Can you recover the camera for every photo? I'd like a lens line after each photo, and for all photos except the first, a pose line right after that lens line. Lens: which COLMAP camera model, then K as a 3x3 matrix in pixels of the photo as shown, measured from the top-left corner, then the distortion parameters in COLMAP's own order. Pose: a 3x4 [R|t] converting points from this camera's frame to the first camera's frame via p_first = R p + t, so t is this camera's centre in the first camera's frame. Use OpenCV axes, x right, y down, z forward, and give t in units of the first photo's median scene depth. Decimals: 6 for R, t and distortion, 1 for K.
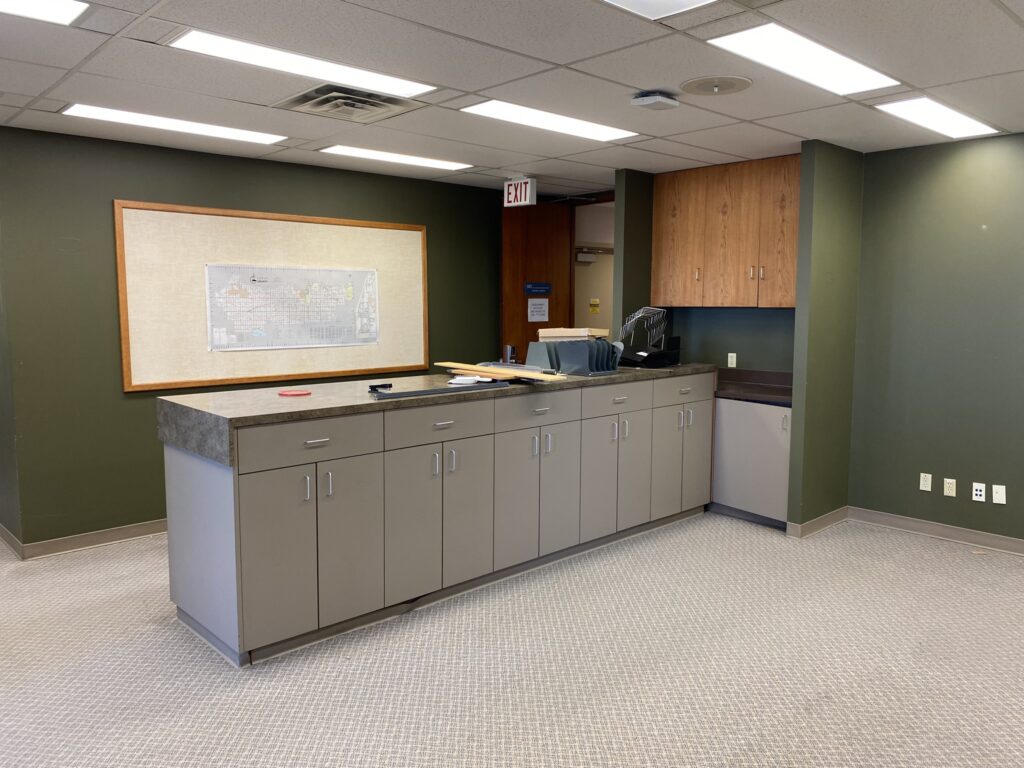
lens RADIAL K [[780.6, 0, 512.6], [0, 780.6, 388.3], [0, 0, 1]] dist [0.043091, -0.043033]
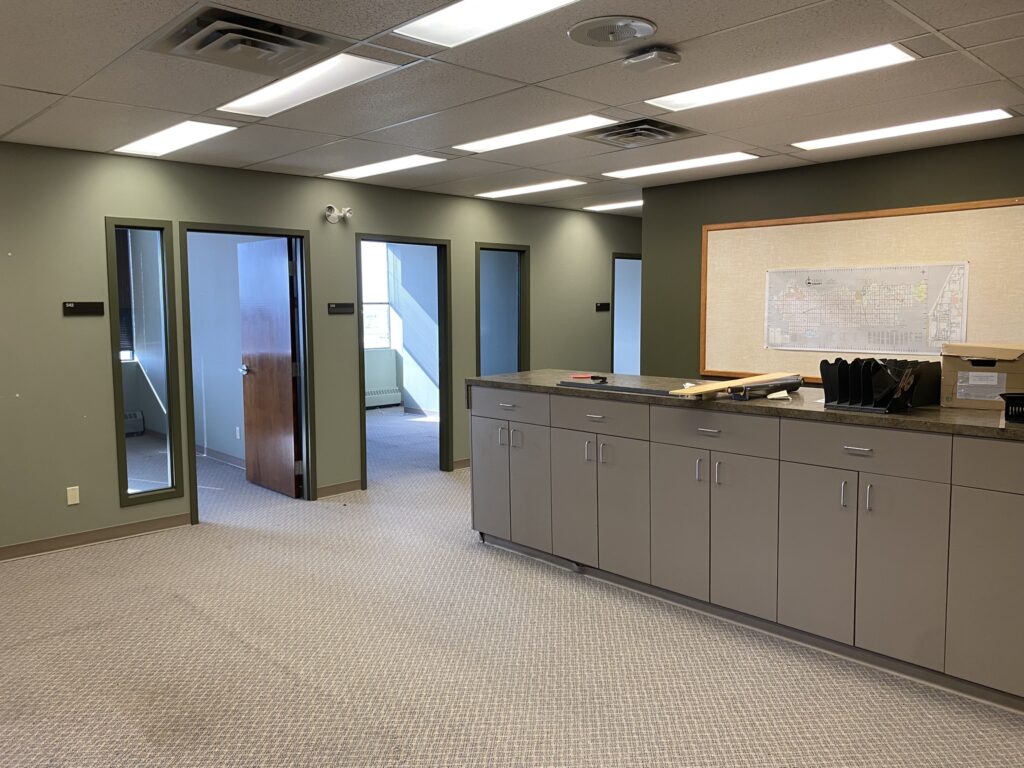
lens RADIAL K [[780.6, 0, 508.1], [0, 780.6, 380.6], [0, 0, 1]] dist [0.043091, -0.043033]
pose [[0.014307, 0.097417, -0.995141, 0.712764], [-0.103295, 0.990062, 0.095435, -0.069502], [0.994548, 0.101427, 0.024227, 0.604511]]
